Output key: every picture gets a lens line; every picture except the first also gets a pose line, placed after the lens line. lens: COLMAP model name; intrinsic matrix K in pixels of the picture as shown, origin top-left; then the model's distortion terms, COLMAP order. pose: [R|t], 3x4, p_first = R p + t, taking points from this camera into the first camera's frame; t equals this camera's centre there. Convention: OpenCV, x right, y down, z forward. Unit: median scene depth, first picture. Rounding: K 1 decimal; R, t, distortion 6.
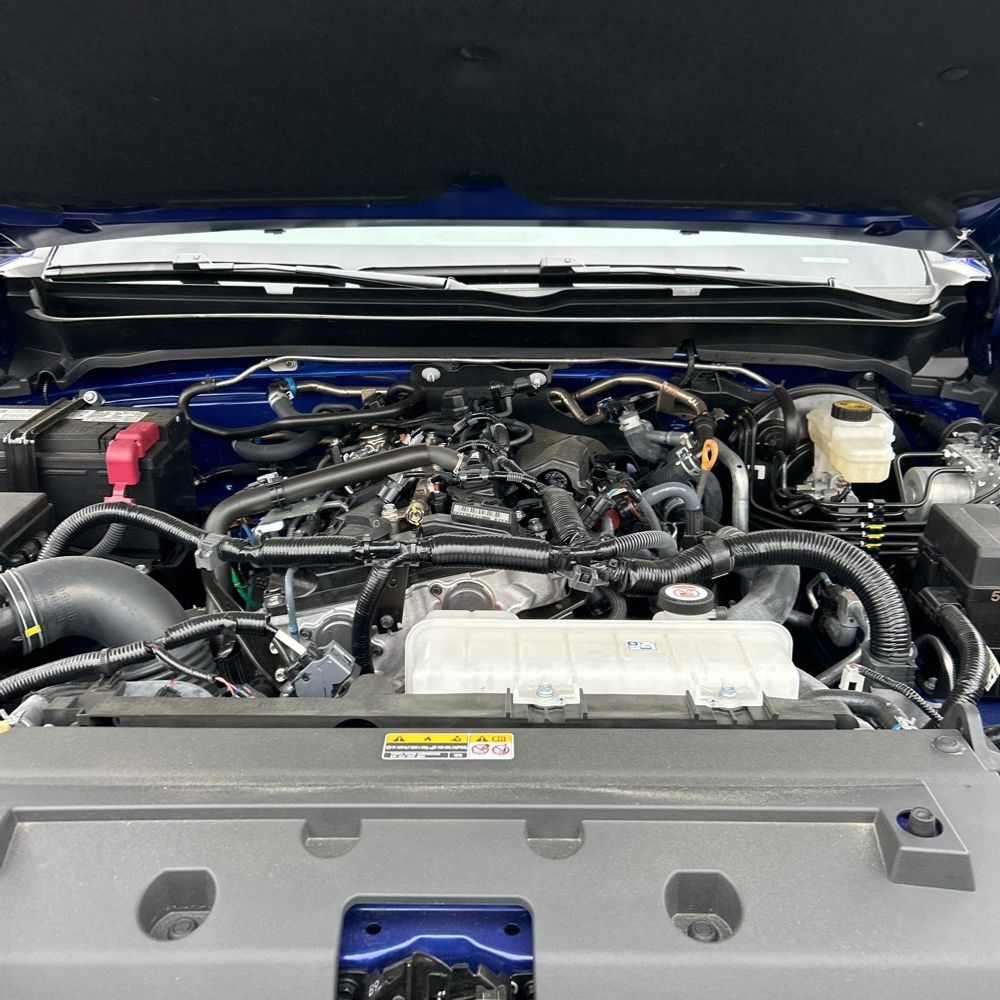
lens RADIAL K [[969.8, 0, 500.0], [0, 969.8, 500.0], [0, 0, 1]] dist [0.037122, -0.014499]
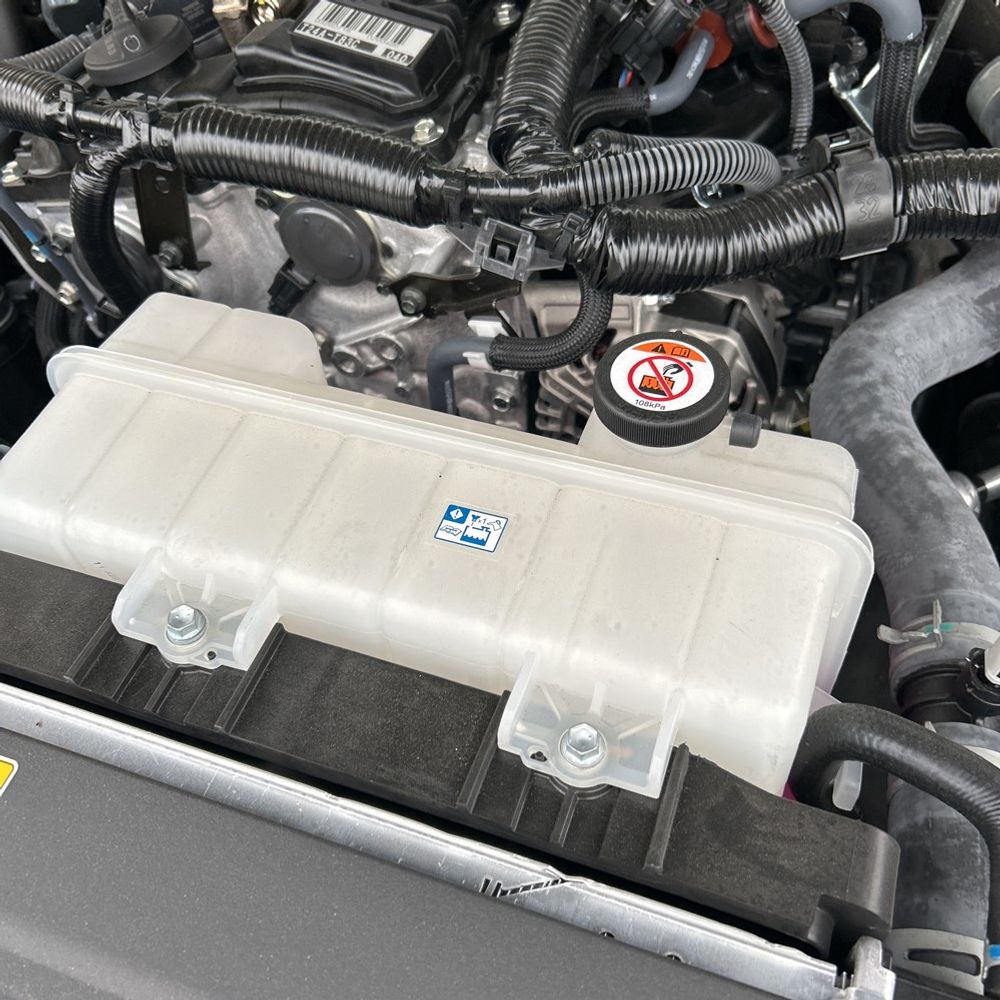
lens RADIAL K [[1014.8, 0, 500.0], [0, 1014.8, 500.0], [0, 0, 1]] dist [0.036028, -0.026272]
pose [[0.935092, 0.236273, -0.264155, 0.236597], [-0.023930, 0.785741, 0.618093, -0.116040], [0.353596, -0.571653, 0.740394, 0.590188]]
